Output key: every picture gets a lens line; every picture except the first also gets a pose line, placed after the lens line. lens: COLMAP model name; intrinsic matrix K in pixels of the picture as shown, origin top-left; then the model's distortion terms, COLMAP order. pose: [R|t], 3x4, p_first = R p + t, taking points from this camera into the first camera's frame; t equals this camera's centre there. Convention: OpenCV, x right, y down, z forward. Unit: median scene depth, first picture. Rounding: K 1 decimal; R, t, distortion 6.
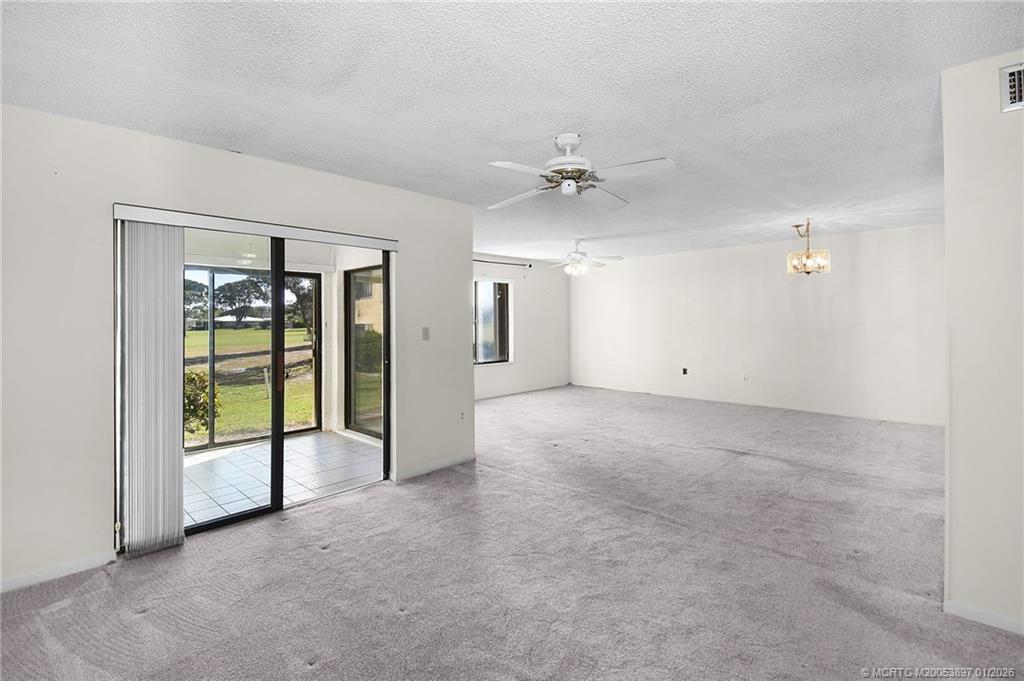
lens RADIAL K [[476.0, 0, 507.4], [0, 476.0, 320.2], [0, 0, 1]] dist [0.001534, 0.000217]
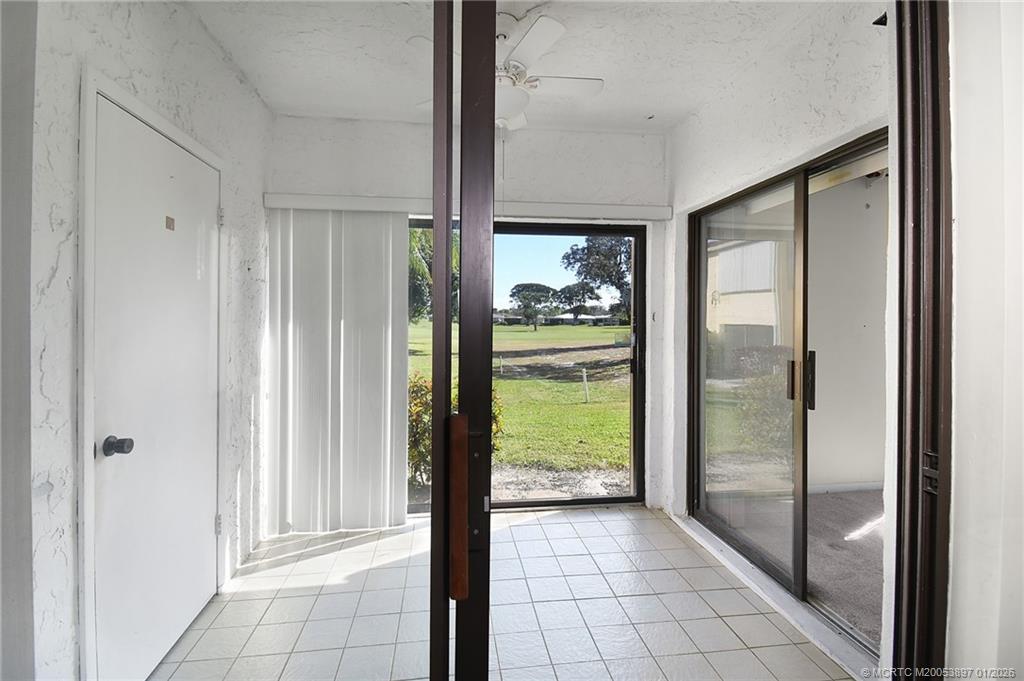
lens RADIAL K [[476.0, 0, 507.4], [0, 476.0, 320.2], [0, 0, 1]] dist [0.001534, 0.000217]
pose [[0.793383, 0.009386, -0.608651, -0.178568], [-0.006676, 0.999955, 0.006717, 0.010847], [0.608687, -0.001266, 0.793410, 0.455616]]
